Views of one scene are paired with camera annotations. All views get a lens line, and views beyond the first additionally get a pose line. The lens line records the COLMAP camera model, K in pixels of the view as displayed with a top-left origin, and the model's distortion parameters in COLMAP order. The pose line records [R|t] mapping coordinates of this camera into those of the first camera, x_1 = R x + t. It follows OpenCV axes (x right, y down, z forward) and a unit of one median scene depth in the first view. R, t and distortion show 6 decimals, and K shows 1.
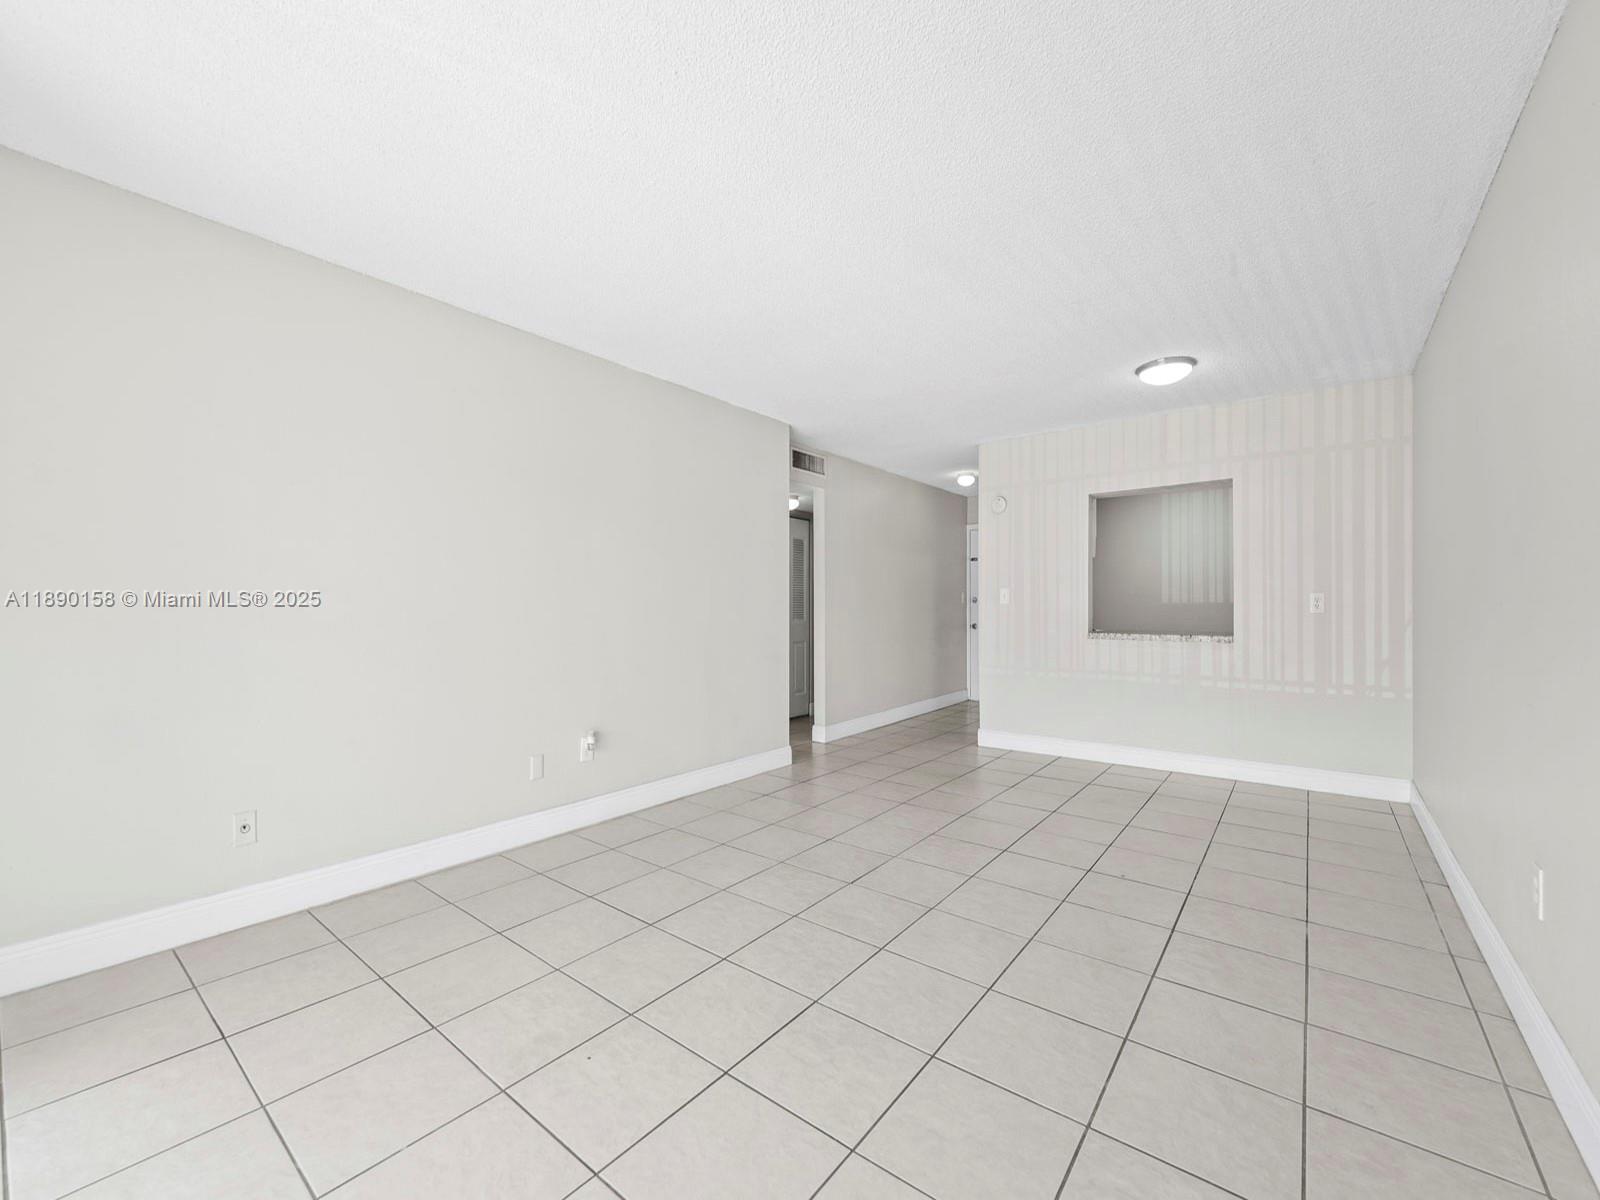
lens RADIAL K [[654.1, 0, 792.5], [0, 654.1, 607.3], [0, 0, 1]] dist [0.000142, 0.000003]
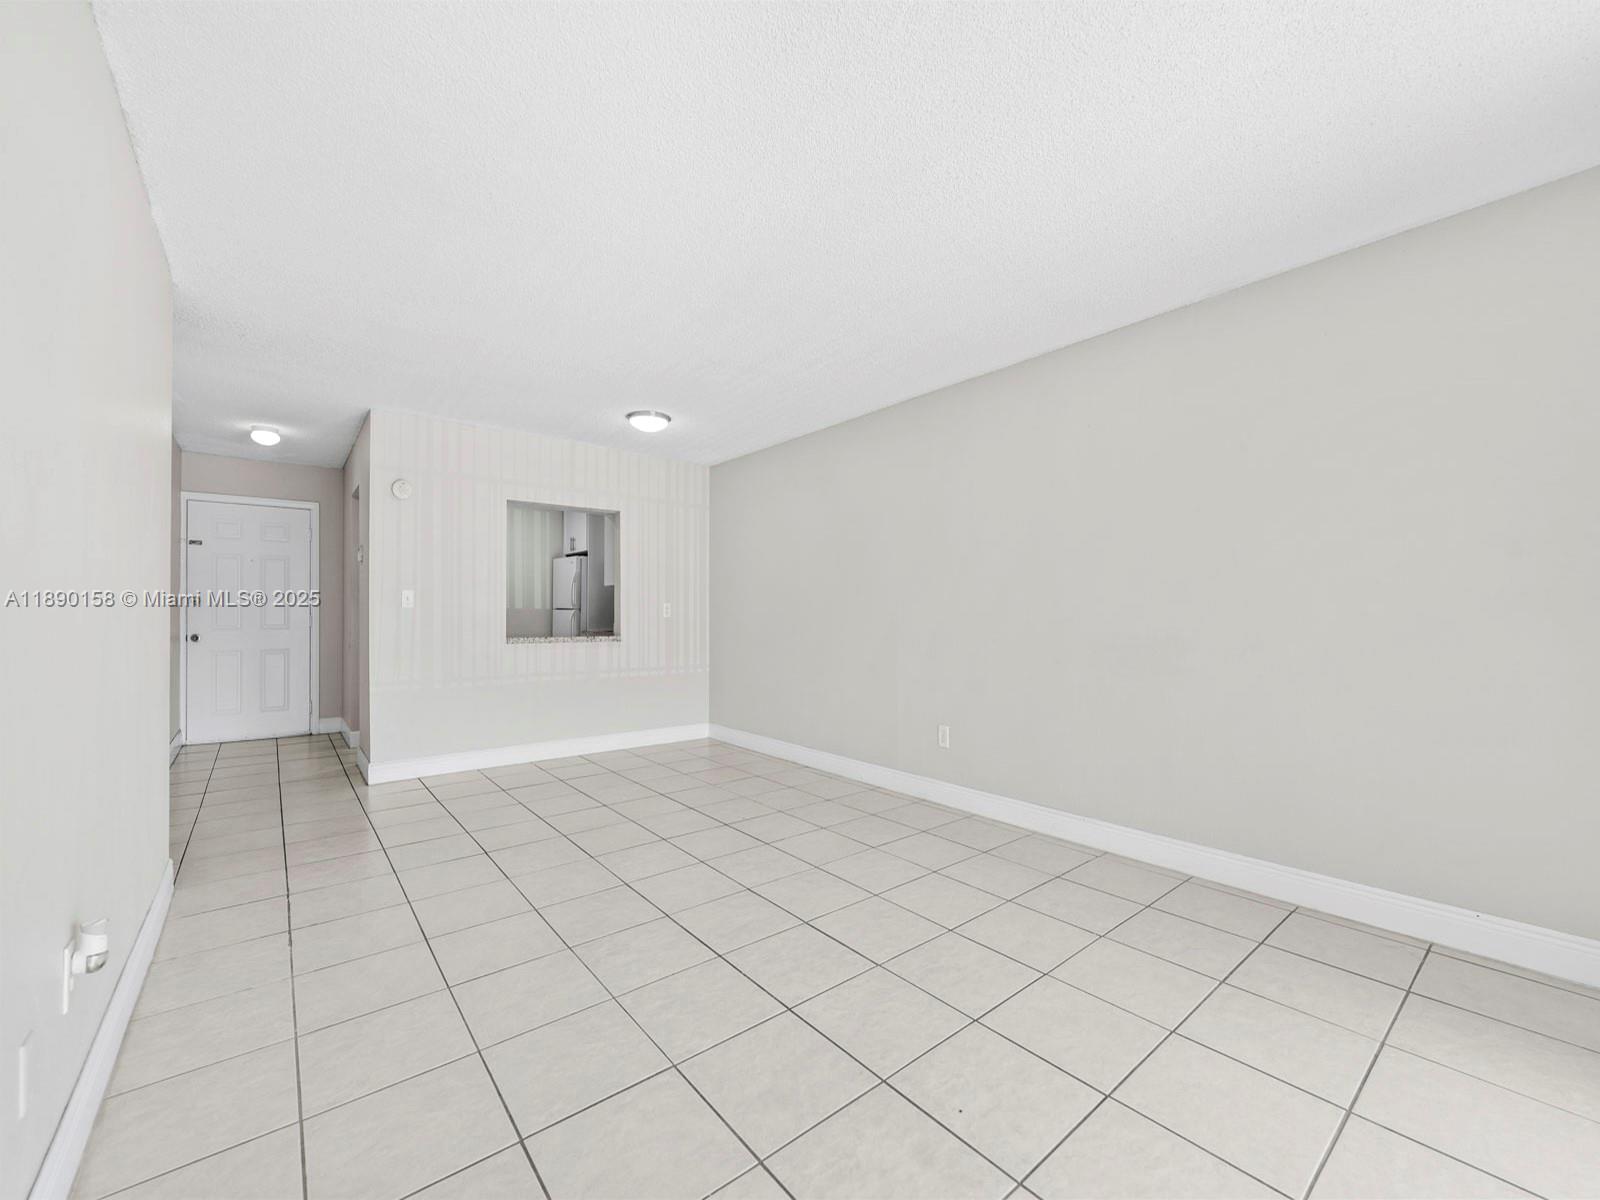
lens RADIAL K [[654.1, 0, 792.5], [0, 654.1, 607.3], [0, 0, 1]] dist [0.000142, 0.000003]
pose [[0.210889, 0.011272, 0.977445, -0.496225], [-0.004348, 0.999934, -0.010594, 0.000727], [-0.977500, -0.002016, 0.210924, 0.411018]]
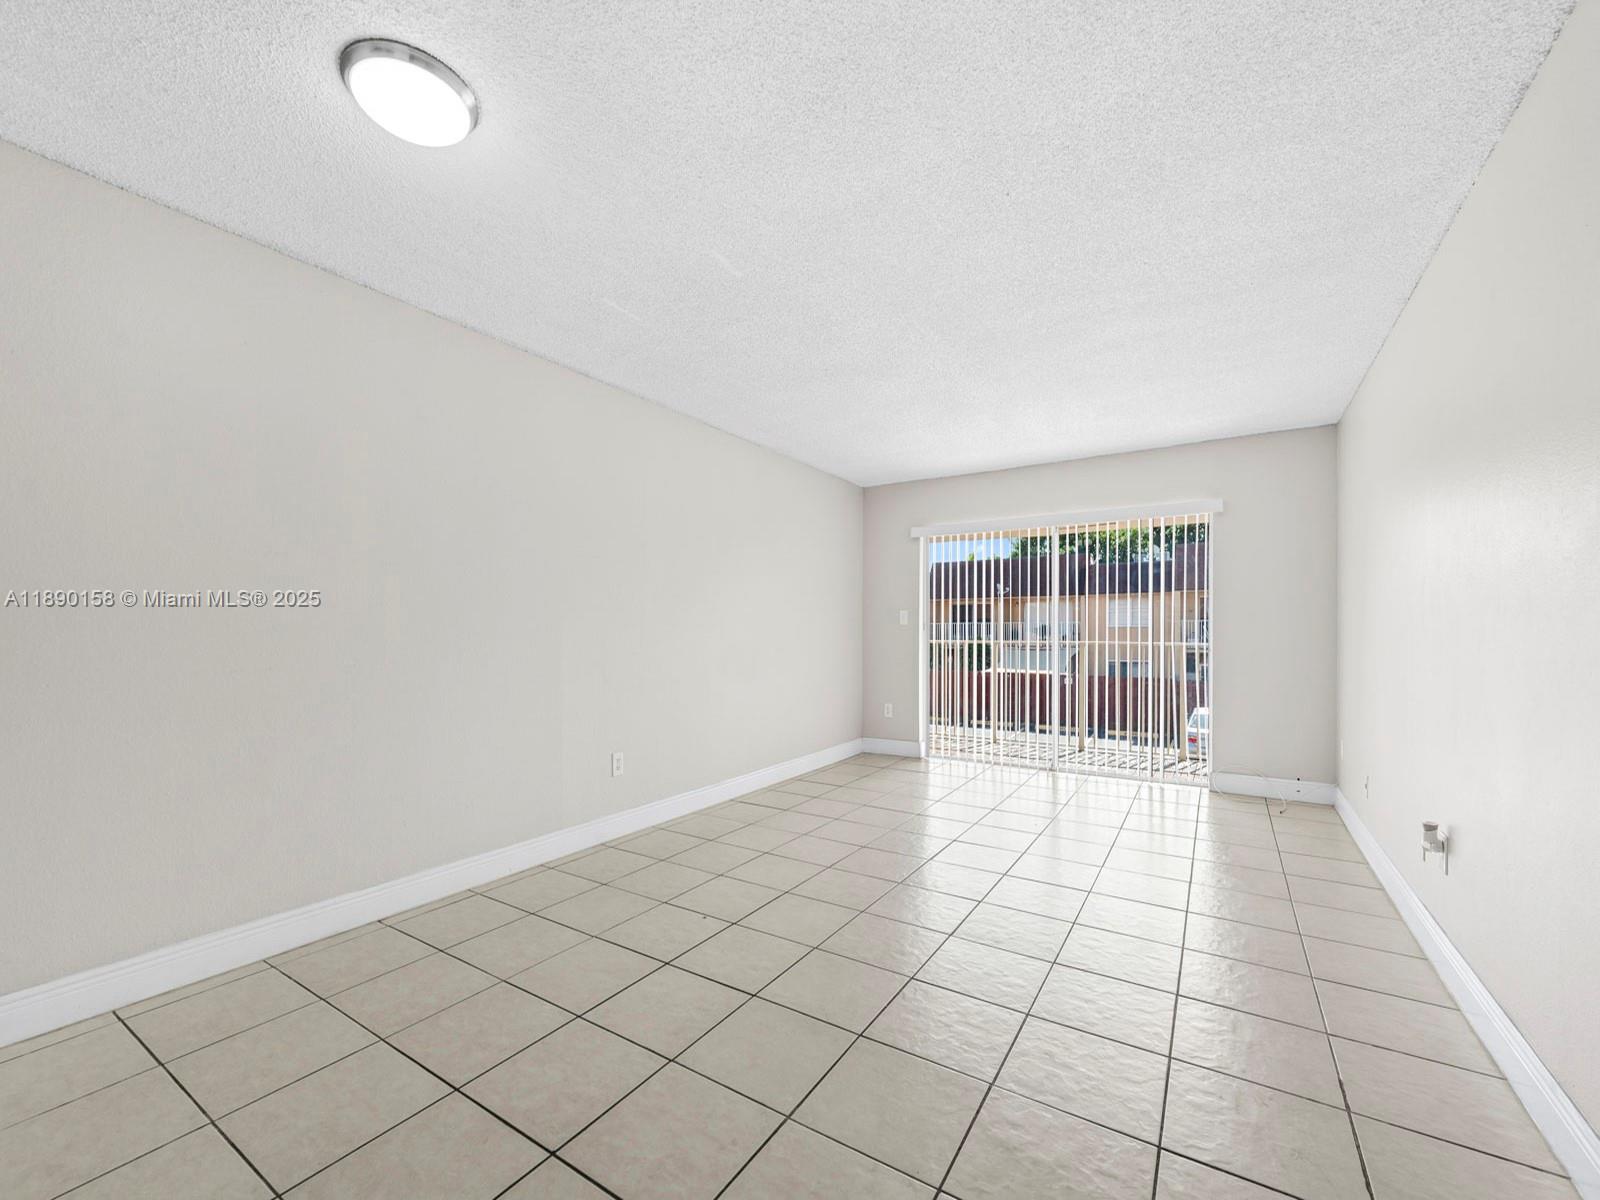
lens RADIAL K [[654.1, 0, 792.5], [0, 654.1, 607.3], [0, 0, 1]] dist [0.000142, 0.000003]
pose [[-0.994065, -0.008951, -0.108419, 0.266633], [-0.004962, 0.999303, -0.037003, -0.002764], [0.108675, -0.036245, -0.993416, 1.226859]]
